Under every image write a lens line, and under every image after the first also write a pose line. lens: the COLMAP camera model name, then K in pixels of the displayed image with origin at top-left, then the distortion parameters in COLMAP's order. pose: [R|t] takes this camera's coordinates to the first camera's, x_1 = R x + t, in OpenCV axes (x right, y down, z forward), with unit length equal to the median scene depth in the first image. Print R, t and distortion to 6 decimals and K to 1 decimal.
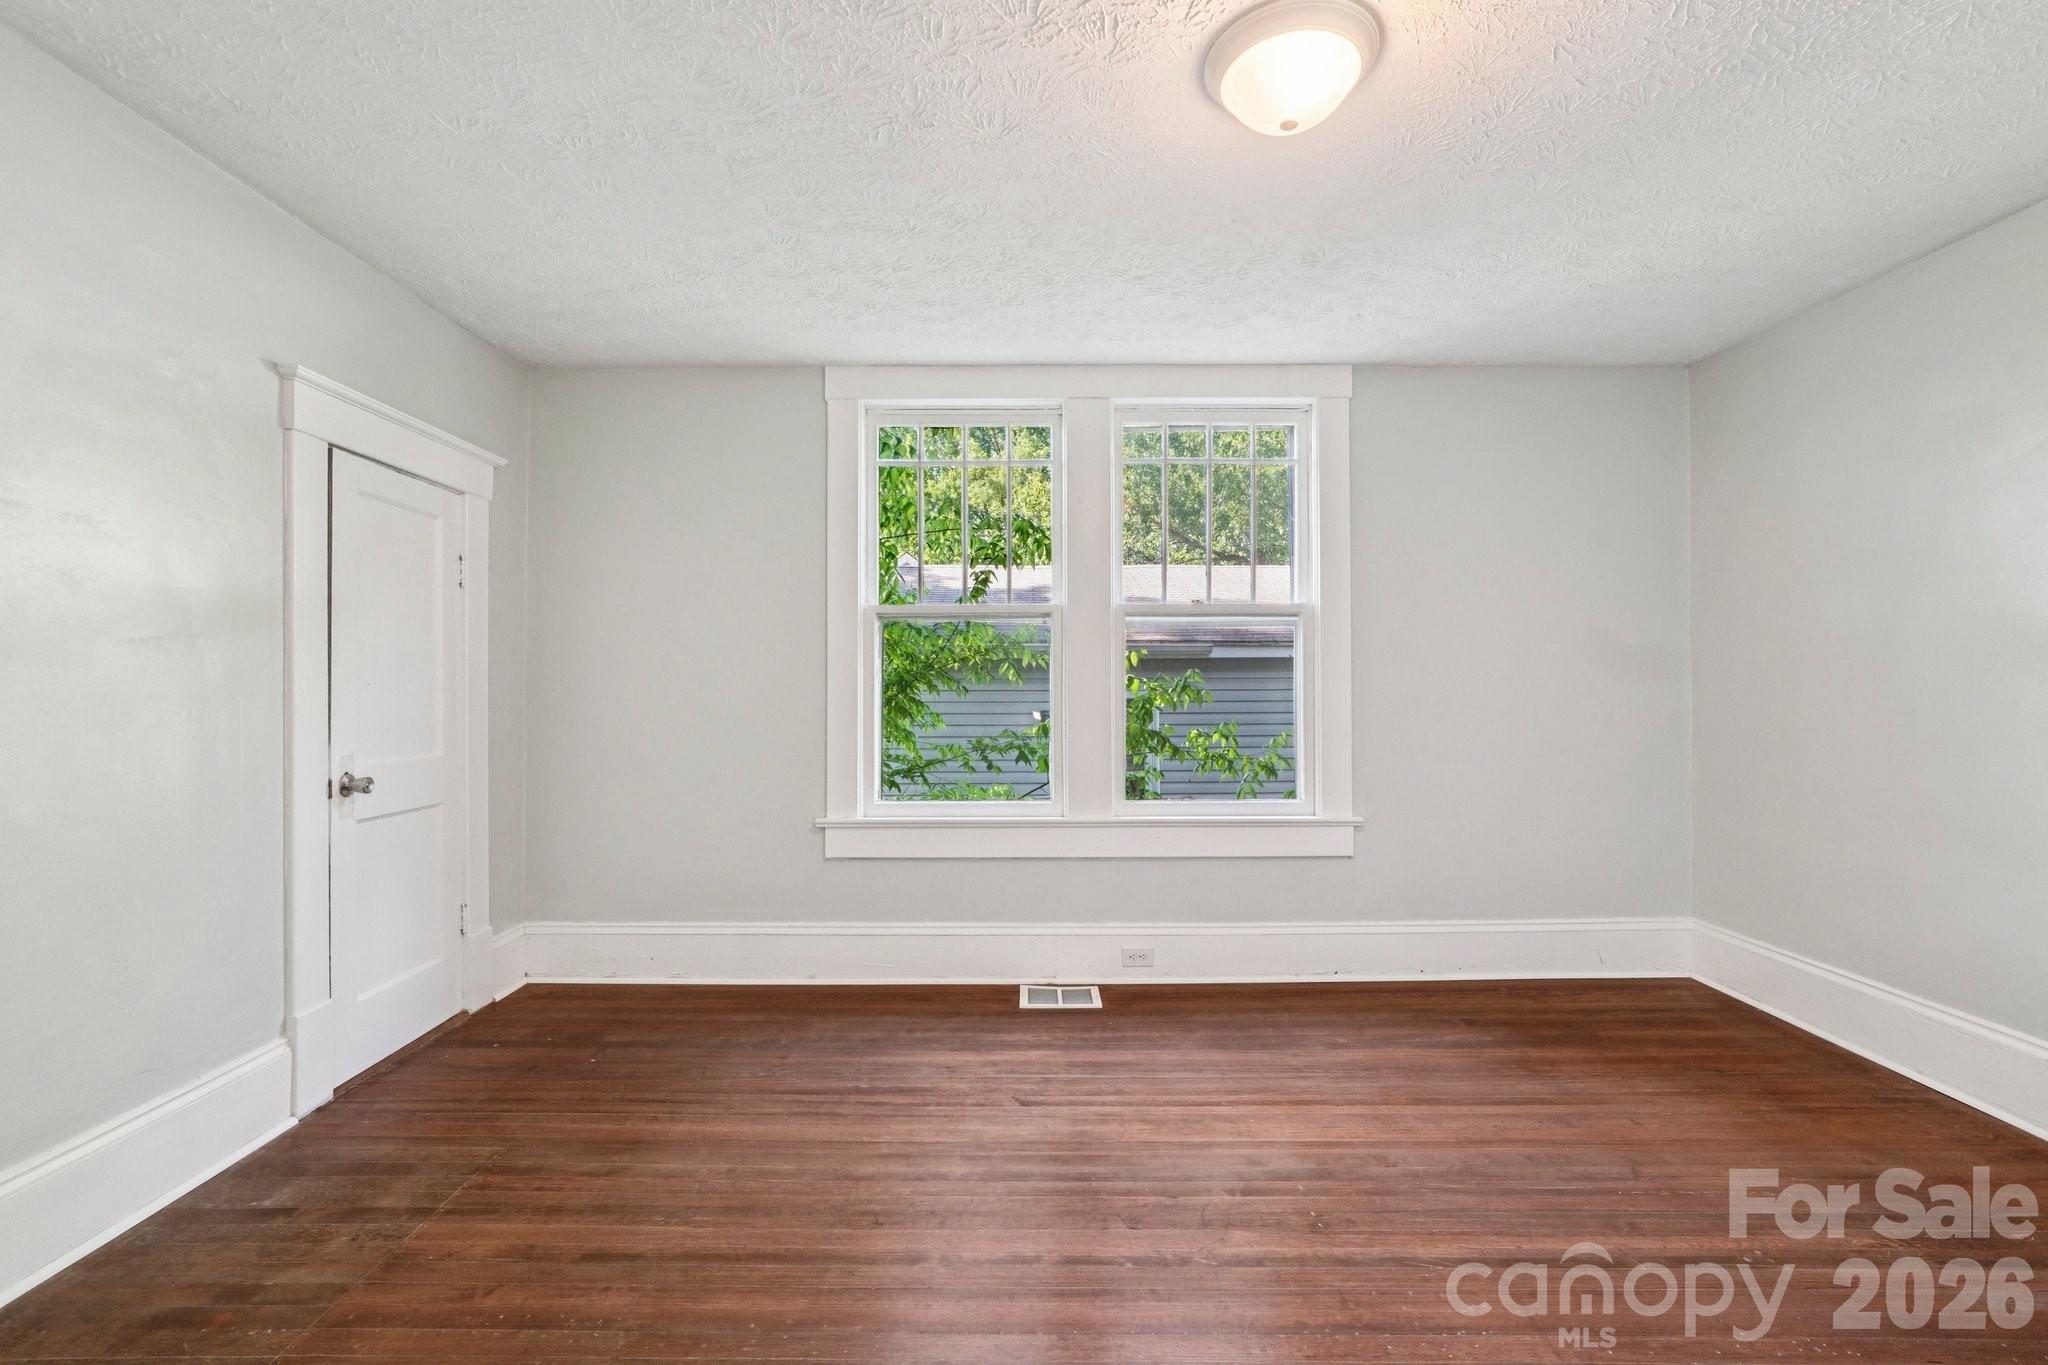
lens RADIAL K [[897.8, 0, 1002.4], [0, 897.8, 691.3], [0, 0, 1]] dist [-0.001211, 0.000092]
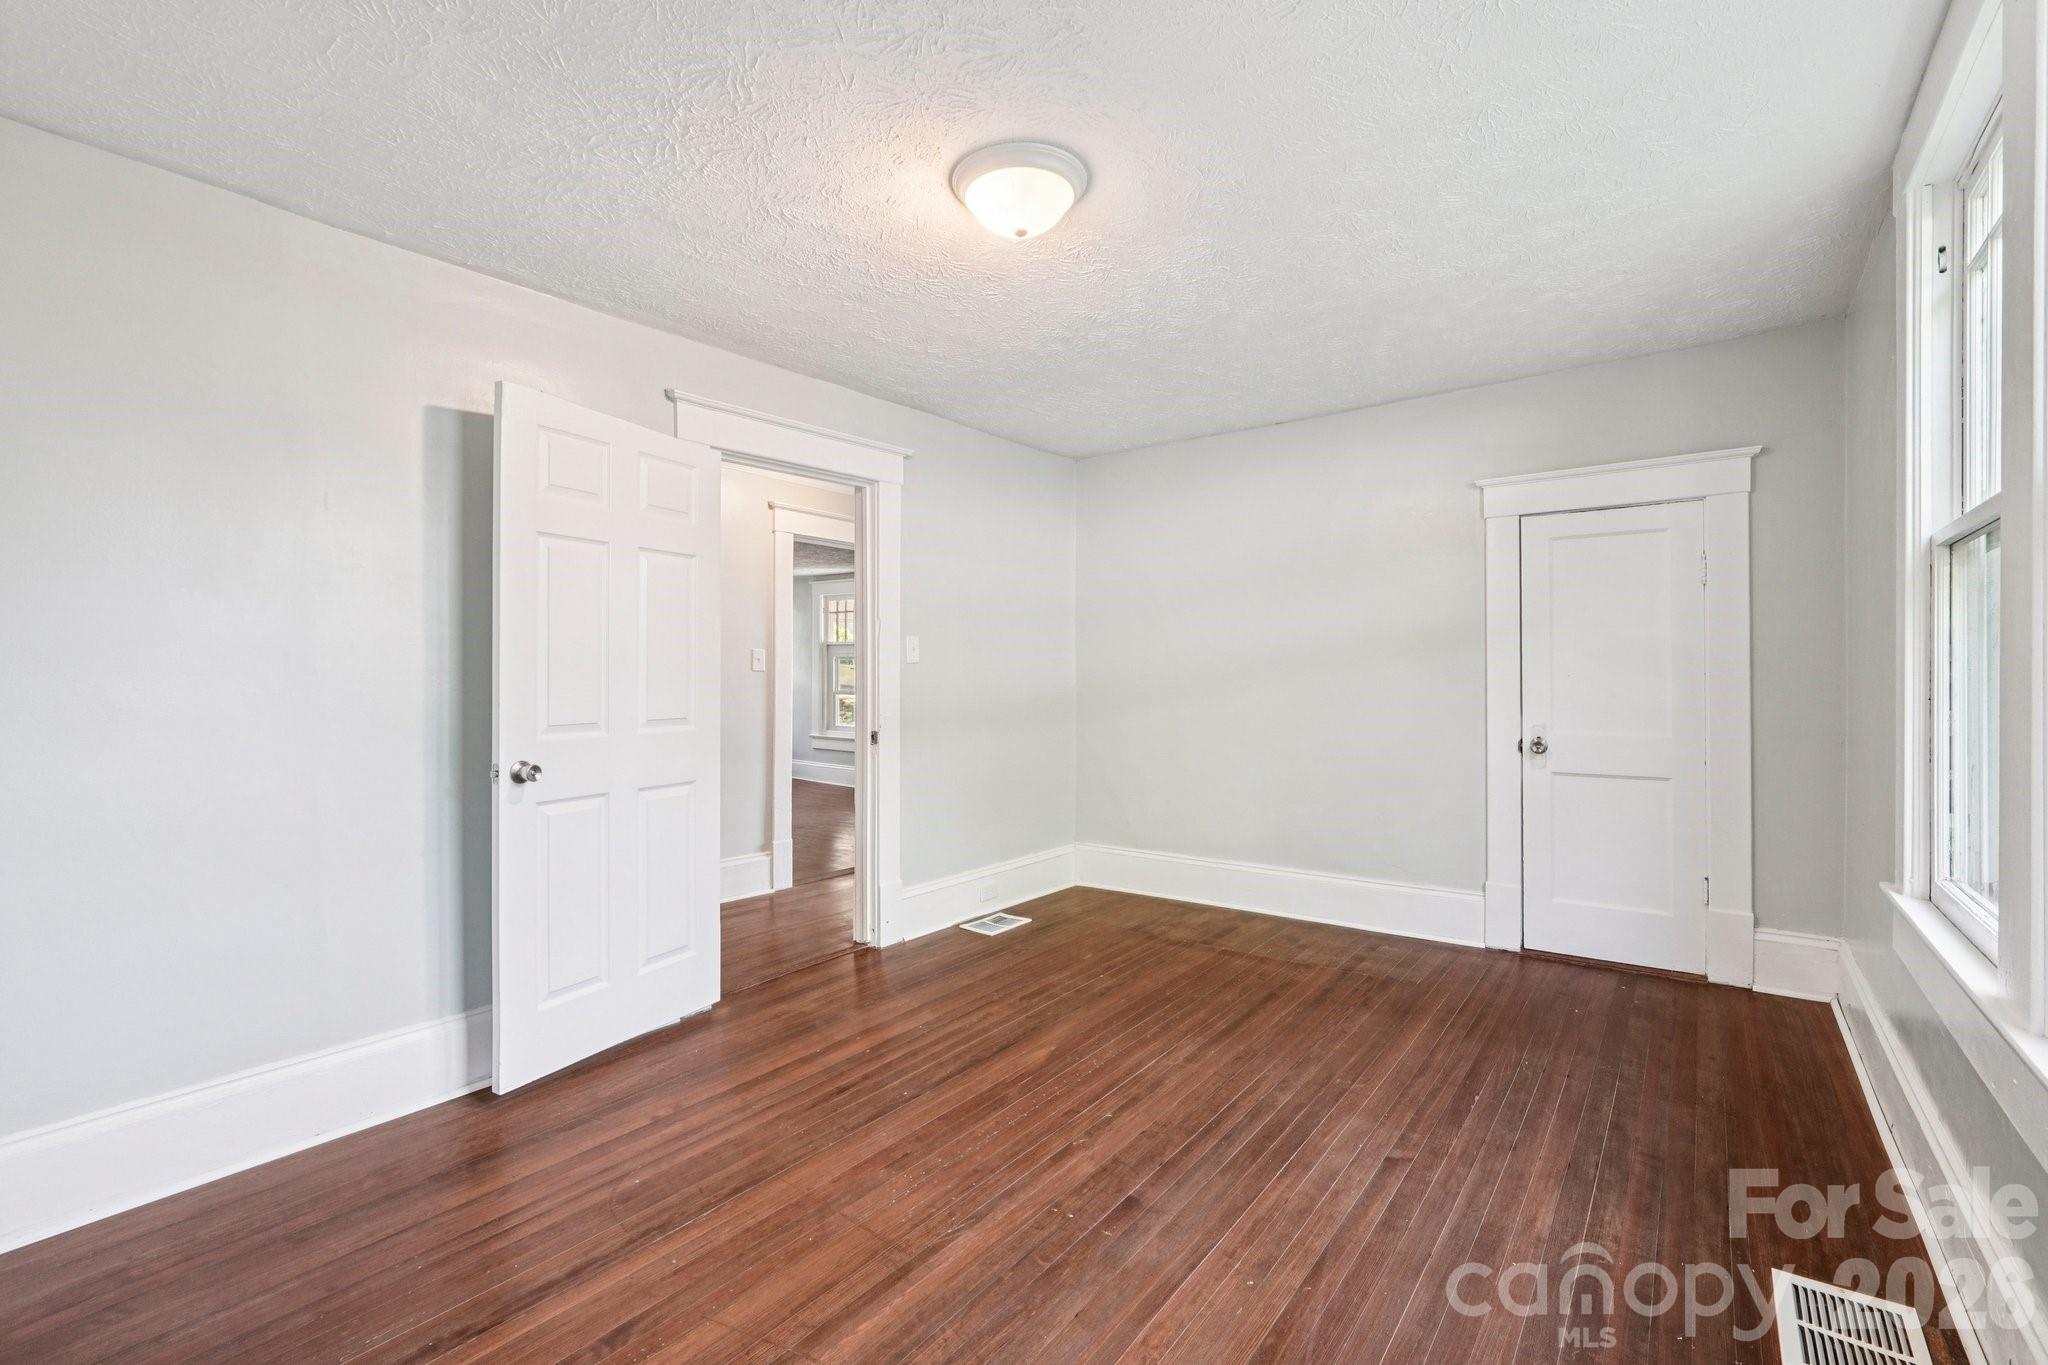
lens RADIAL K [[866.7, 0, 1028.0], [0, 866.7, 676.9], [0, 0, 1]] dist [-0.001741, 0.000980]
pose [[-0.612038, 0.002253, -0.790825, 0.913268], [0.005898, 0.999981, -0.001715, -0.009256], [0.790806, -0.005714, -0.612040, 1.254376]]
